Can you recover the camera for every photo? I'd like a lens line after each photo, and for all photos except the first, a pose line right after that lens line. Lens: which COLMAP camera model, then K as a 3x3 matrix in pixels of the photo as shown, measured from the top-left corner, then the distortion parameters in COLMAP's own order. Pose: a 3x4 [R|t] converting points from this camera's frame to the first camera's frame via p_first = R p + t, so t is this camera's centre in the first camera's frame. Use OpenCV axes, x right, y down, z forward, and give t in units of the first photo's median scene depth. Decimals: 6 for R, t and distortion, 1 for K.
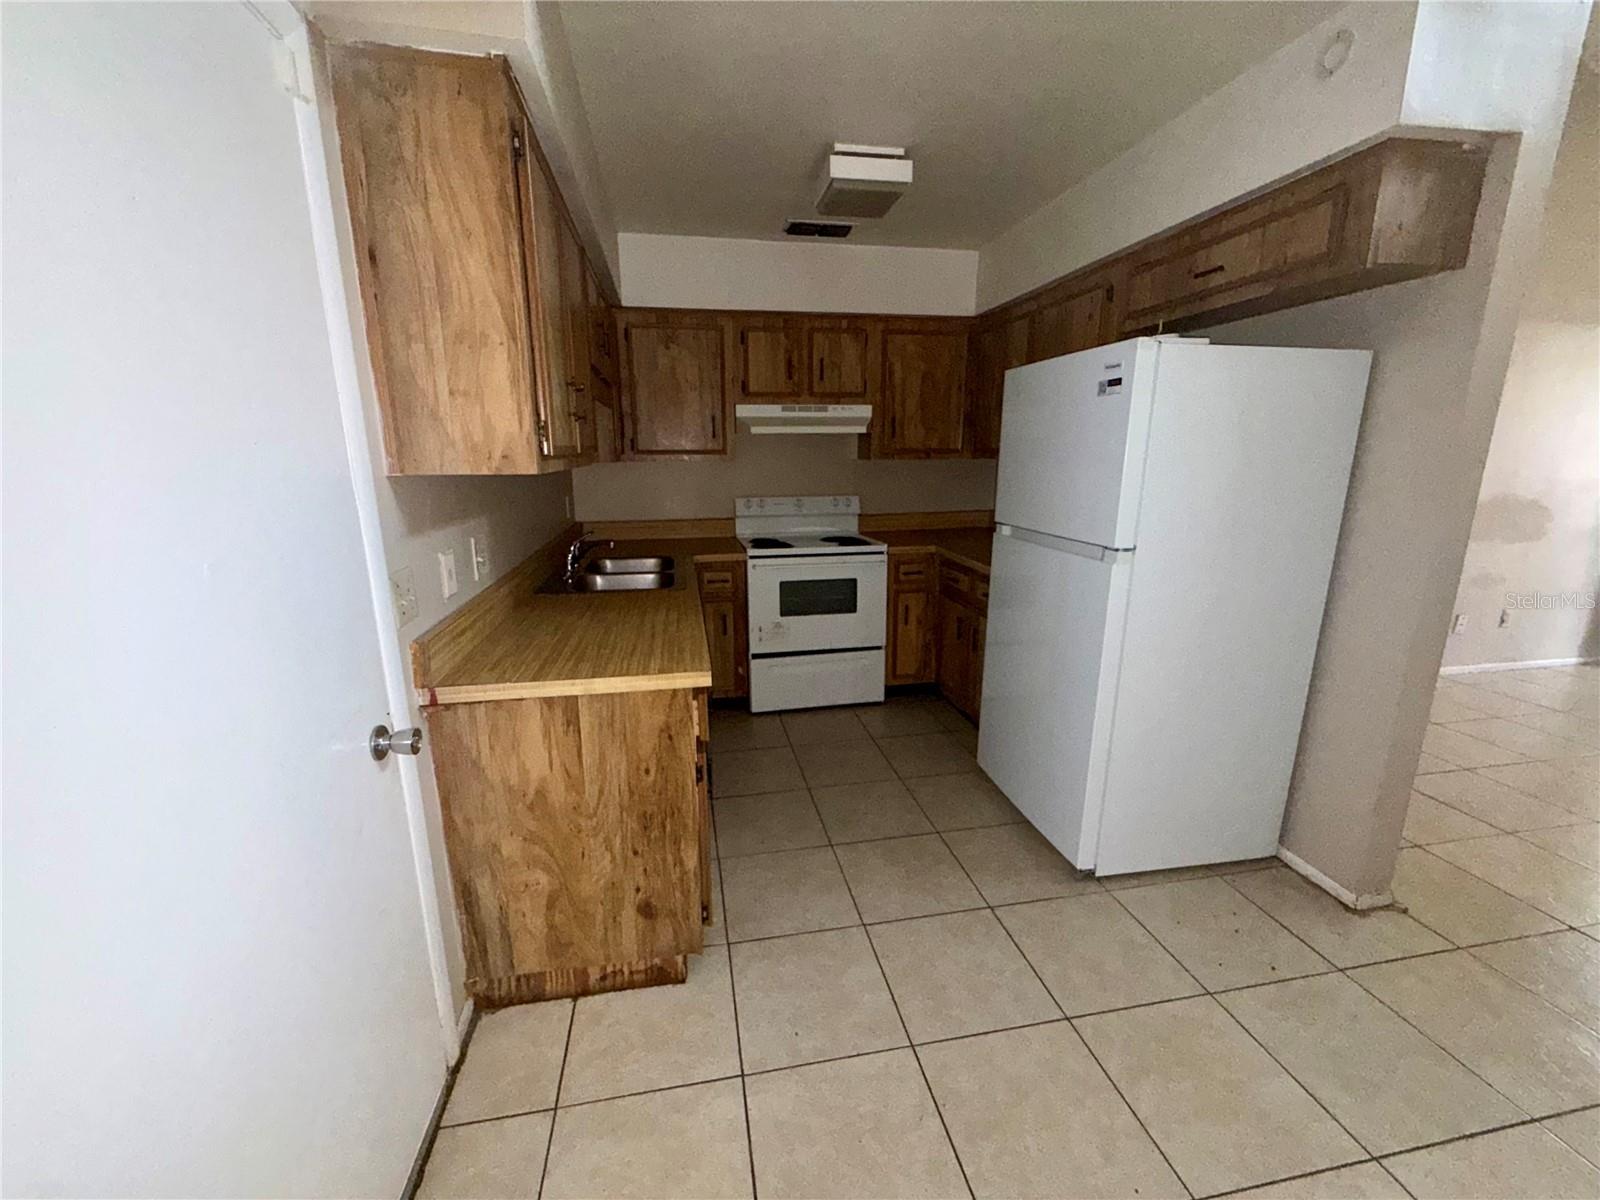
lens RADIAL K [[645.2, 0, 793.8], [0, 645.2, 599.3], [0, 0, 1]] dist [0.000454, 0.000465]
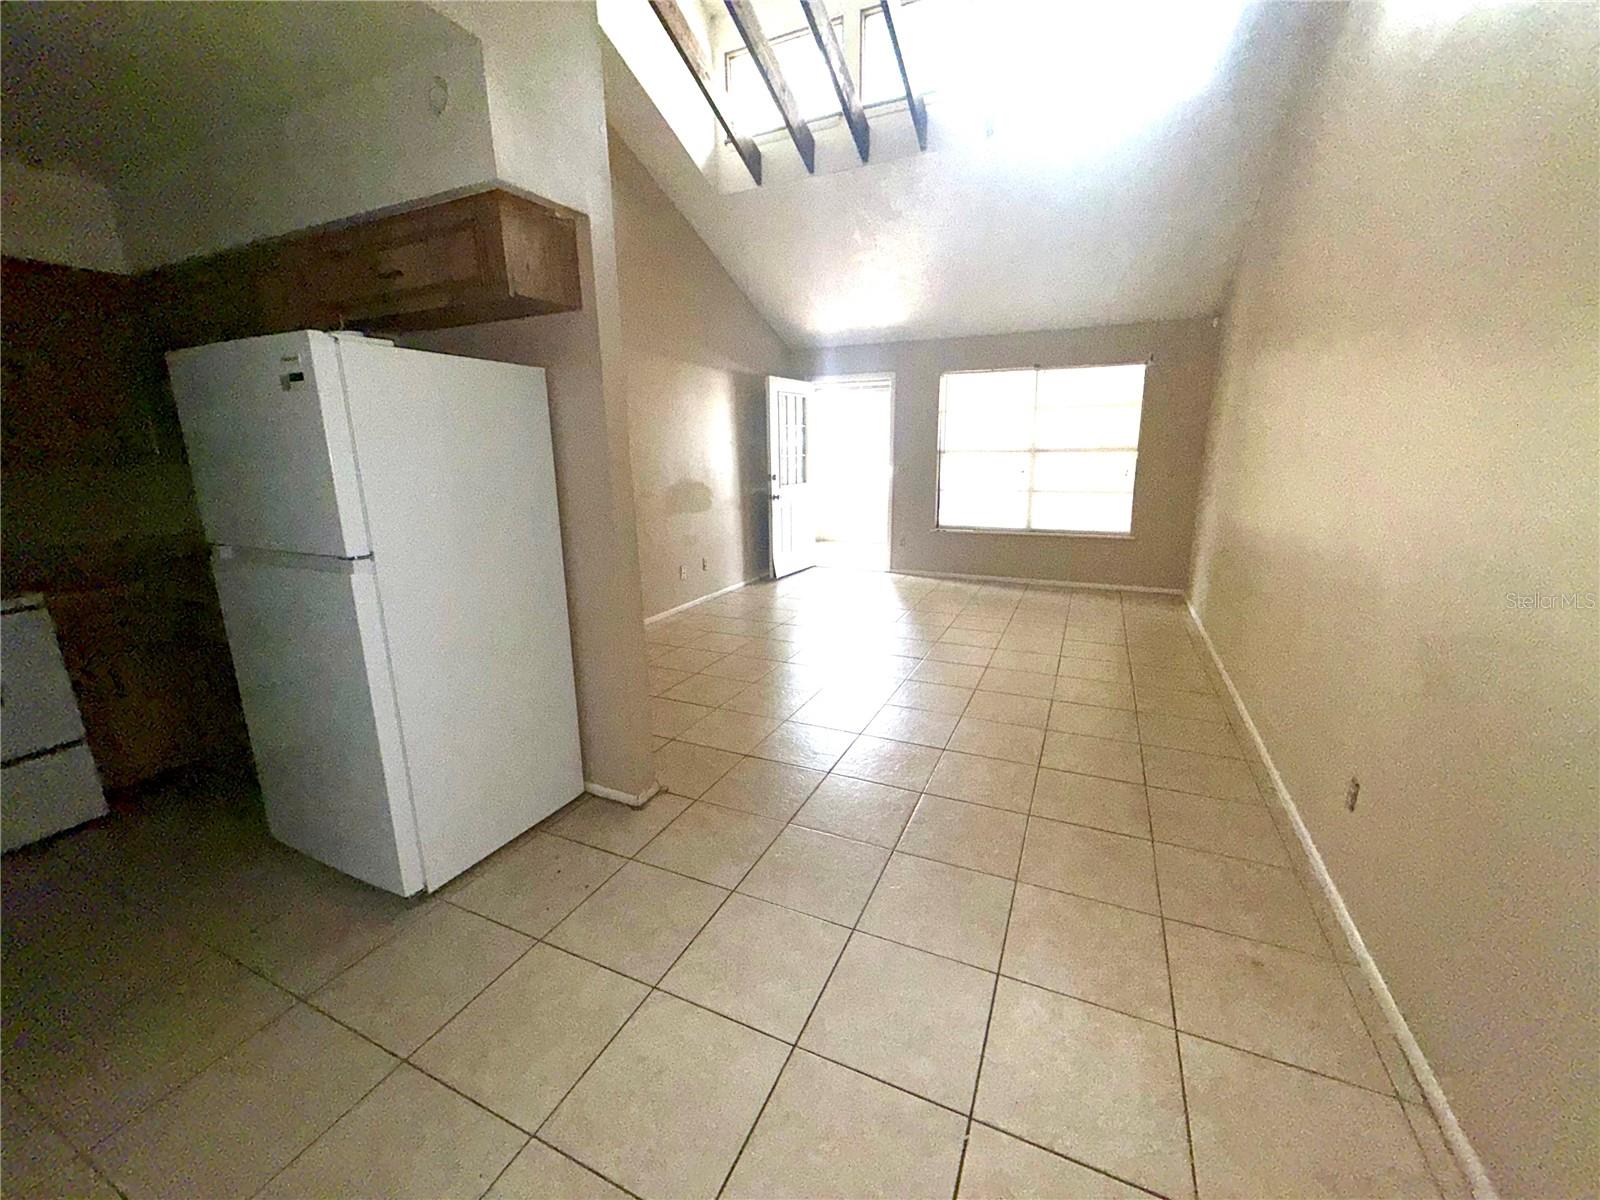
lens RADIAL K [[645.2, 0, 793.0], [0, 645.2, 600.7], [0, 0, 1]] dist [0.000454, 0.000465]
pose [[0.577405, -0.193547, 0.793185, 0.107531], [0.191329, 0.976520, 0.099004, 0.011549], [-0.793723, 0.094594, 0.600879, -0.057918]]
